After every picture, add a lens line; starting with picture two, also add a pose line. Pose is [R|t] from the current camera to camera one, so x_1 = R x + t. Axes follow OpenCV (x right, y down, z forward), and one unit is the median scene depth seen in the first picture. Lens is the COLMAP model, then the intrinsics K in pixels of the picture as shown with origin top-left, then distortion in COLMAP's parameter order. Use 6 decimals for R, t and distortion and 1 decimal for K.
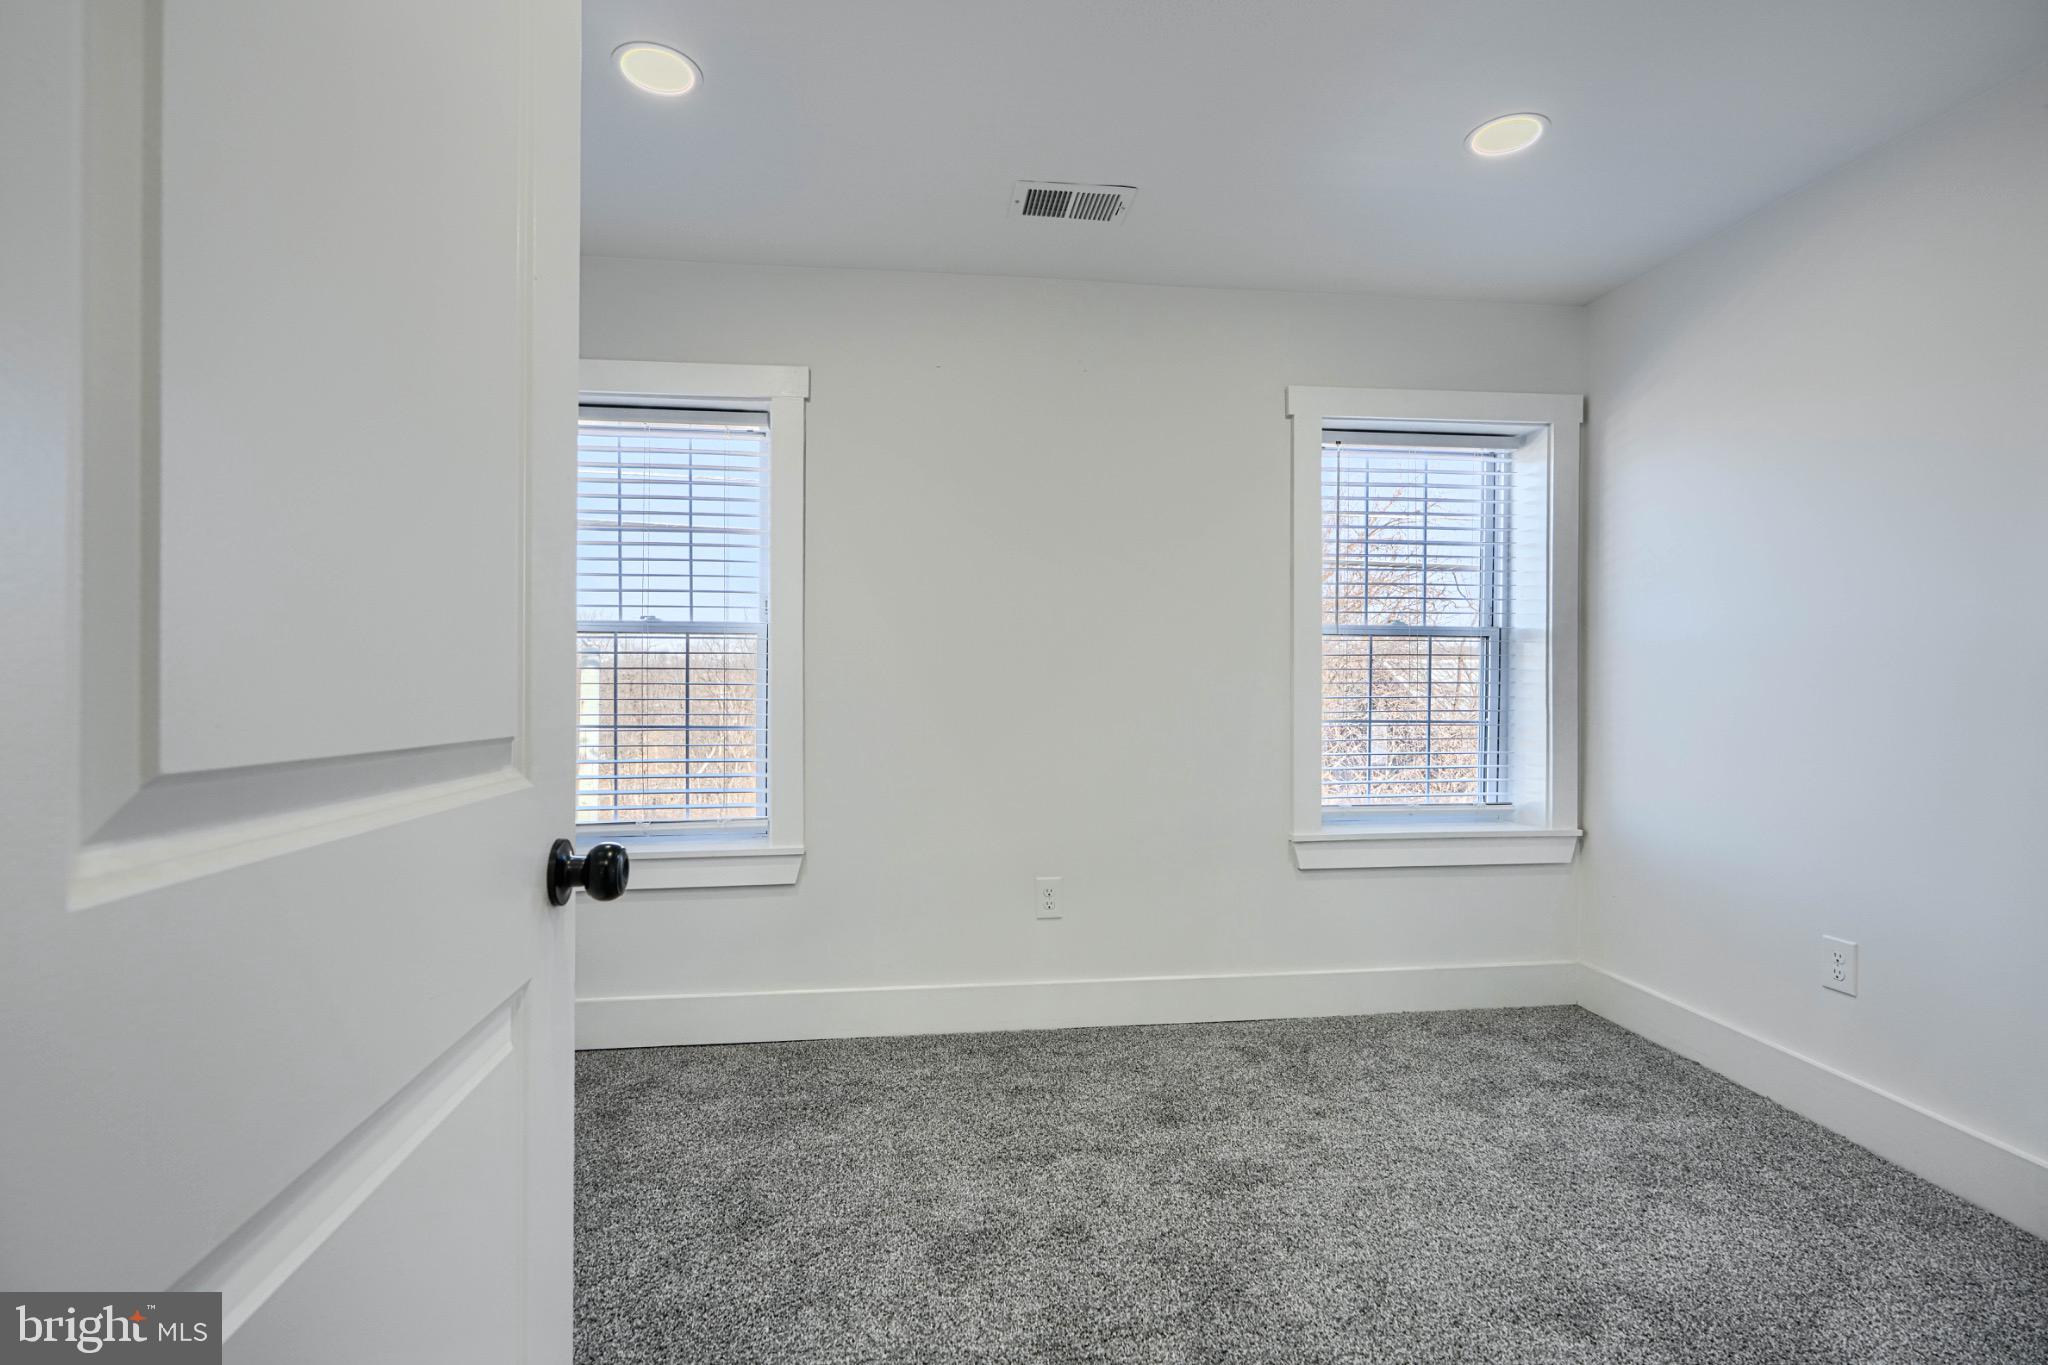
lens RADIAL K [[922.1, 0, 1023.7], [0, 922.1, 689.3], [0, 0, 1]] dist [0.000176, -0.000288]
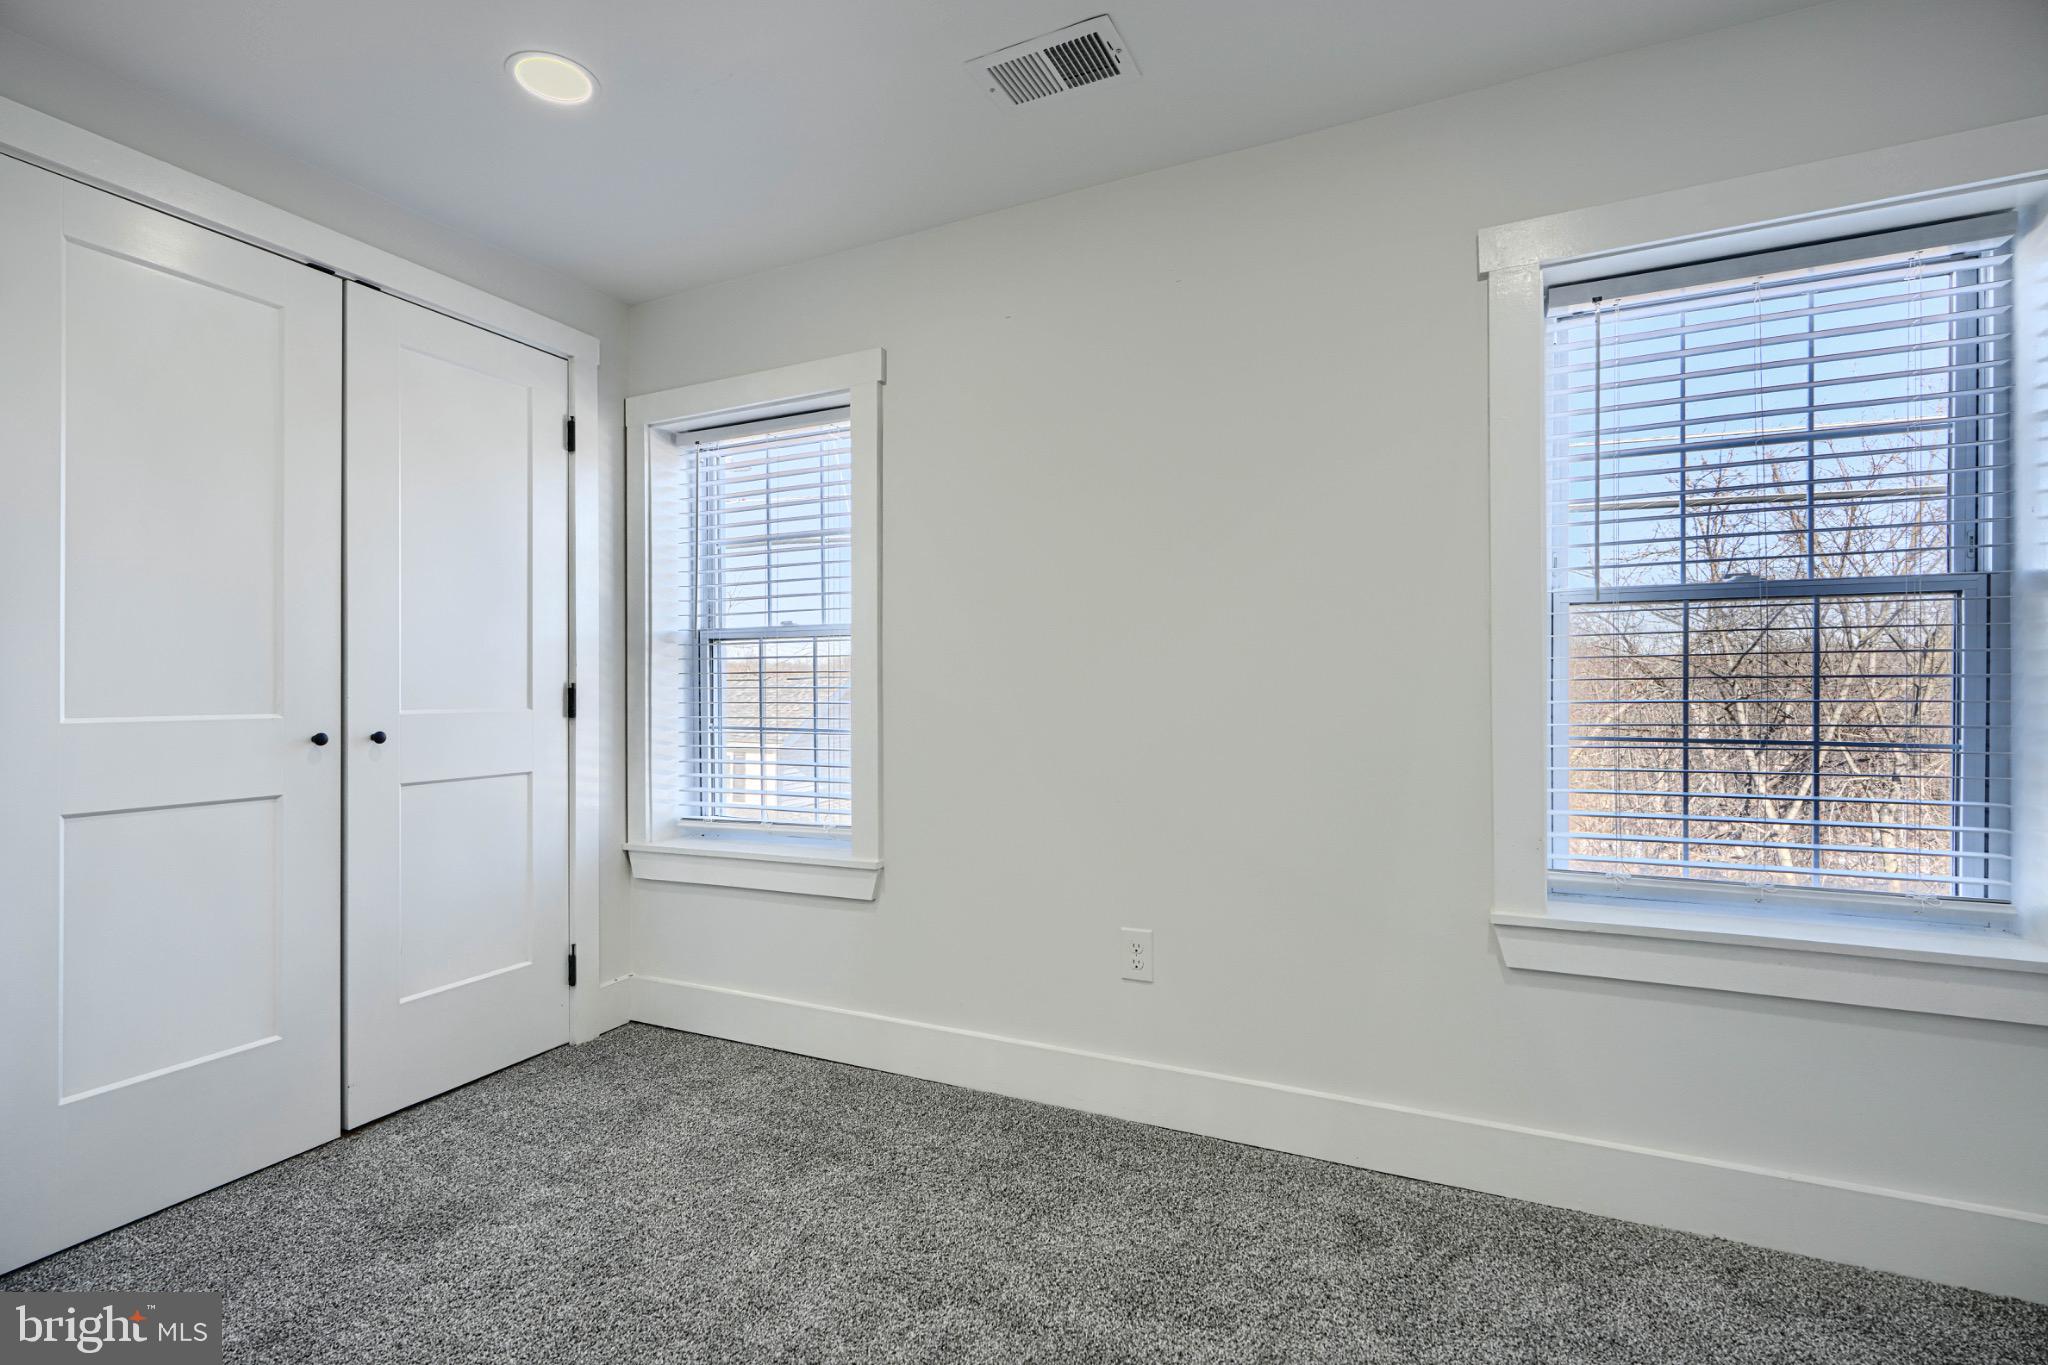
lens RADIAL K [[922.1, 0, 1042.5], [0, 922.1, 676.0], [0, 0, 1]] dist [0.000176, -0.000288]
pose [[0.845873, -0.010755, -0.533276, 0.384077], [0.010972, 0.999936, -0.002764, -0.012450], [0.533271, -0.003513, 0.845937, 0.285854]]
